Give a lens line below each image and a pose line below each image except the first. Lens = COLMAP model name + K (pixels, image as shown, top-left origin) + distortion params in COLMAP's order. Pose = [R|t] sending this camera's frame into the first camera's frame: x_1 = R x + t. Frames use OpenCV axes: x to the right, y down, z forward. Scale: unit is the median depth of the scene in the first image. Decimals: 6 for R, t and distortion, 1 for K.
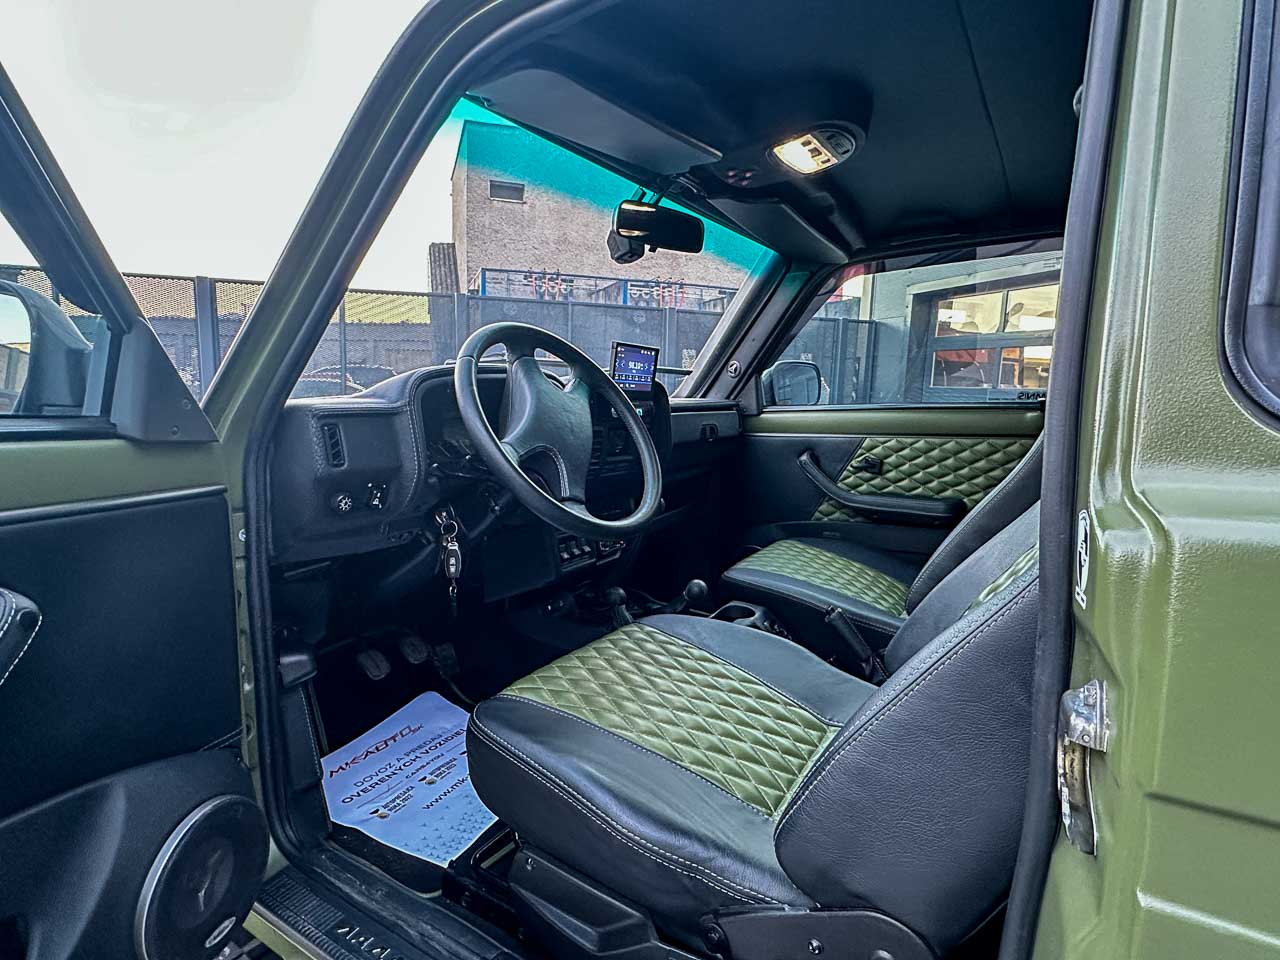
lens RADIAL K [[680.2, 0, 635.8], [0, 680.2, 482.7], [0, 0, 1]] dist [0.002070, -0.002492]
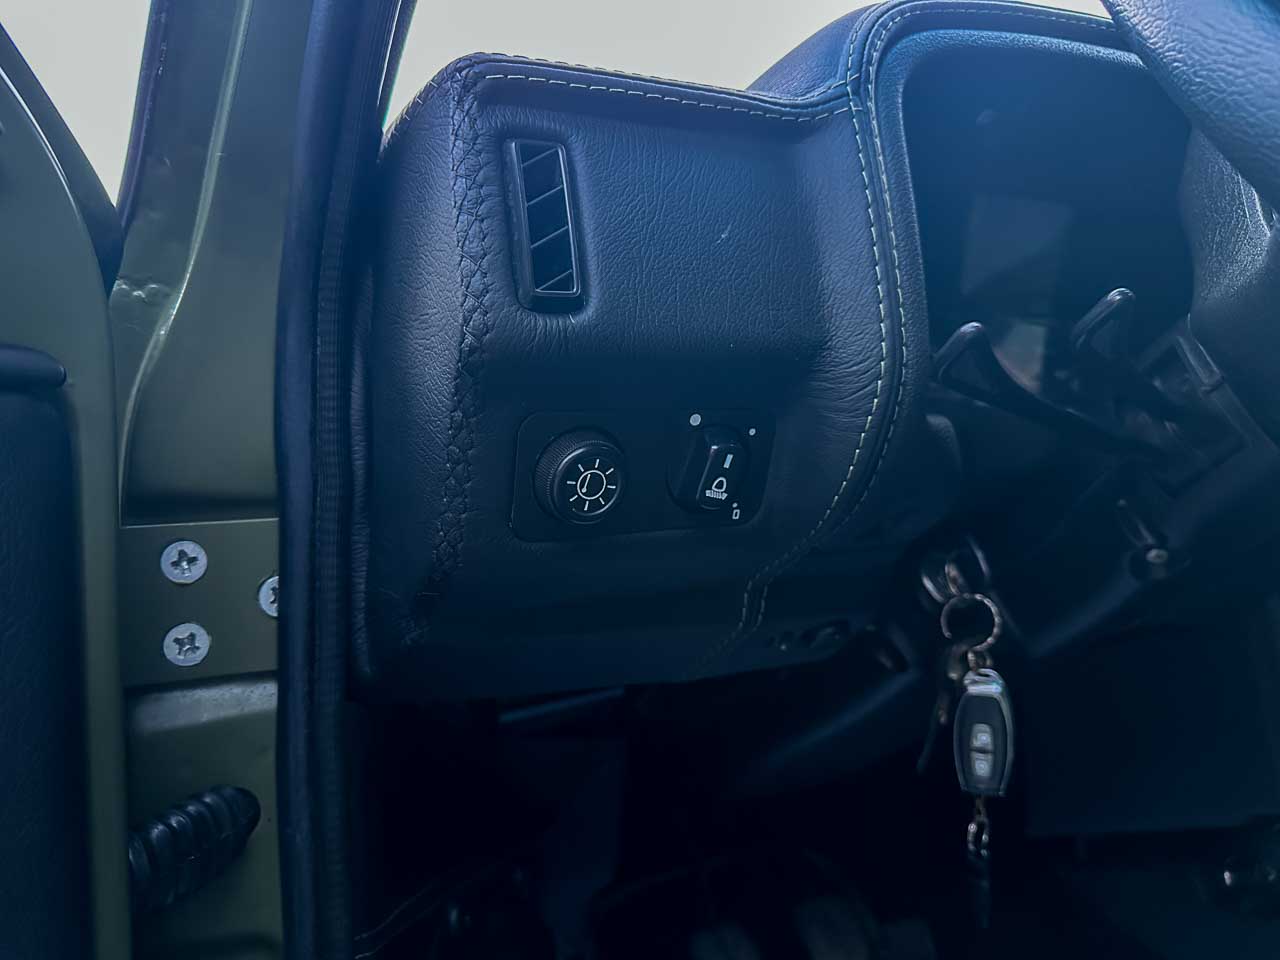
lens RADIAL K [[901.7, 0, 644.8], [0, 901.7, 485.6], [0, 0, 1]] dist [0.000258, -0.012217]
pose [[0.874376, -0.006310, -0.485207, -0.139809], [-0.034206, 0.996627, -0.074602, 0.028894], [0.484041, 0.081827, 0.871211, 0.397414]]
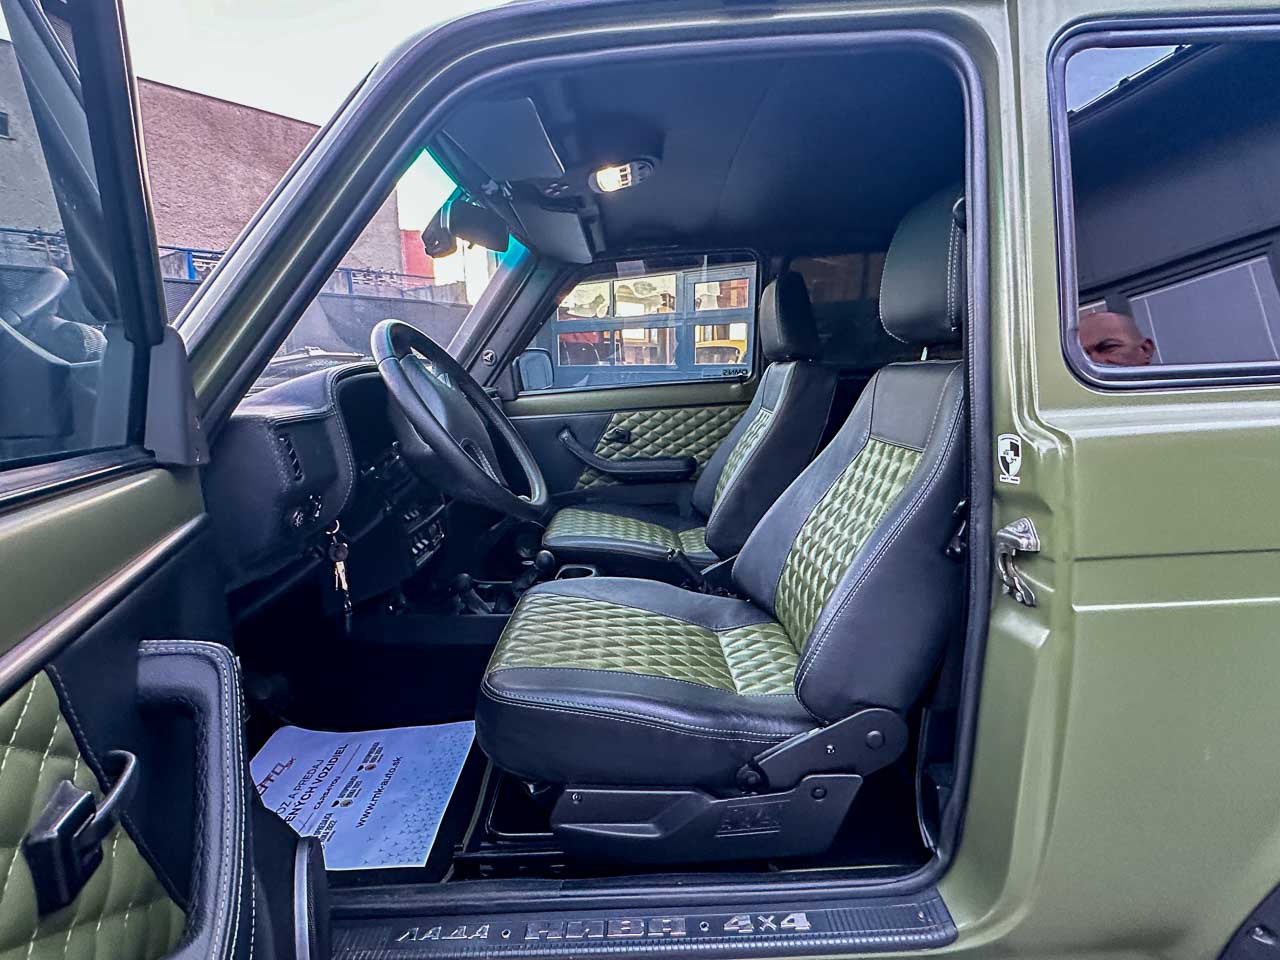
lens RADIAL K [[680.2, 0, 636.5], [0, 680.2, 483.2], [0, 0, 1]] dist [0.002070, -0.002492]
pose [[0.841688, -0.124295, 0.525463, -0.281561], [0.110095, 0.992207, 0.058350, -0.011691], [-0.528621, 0.008738, 0.848813, -0.018474]]
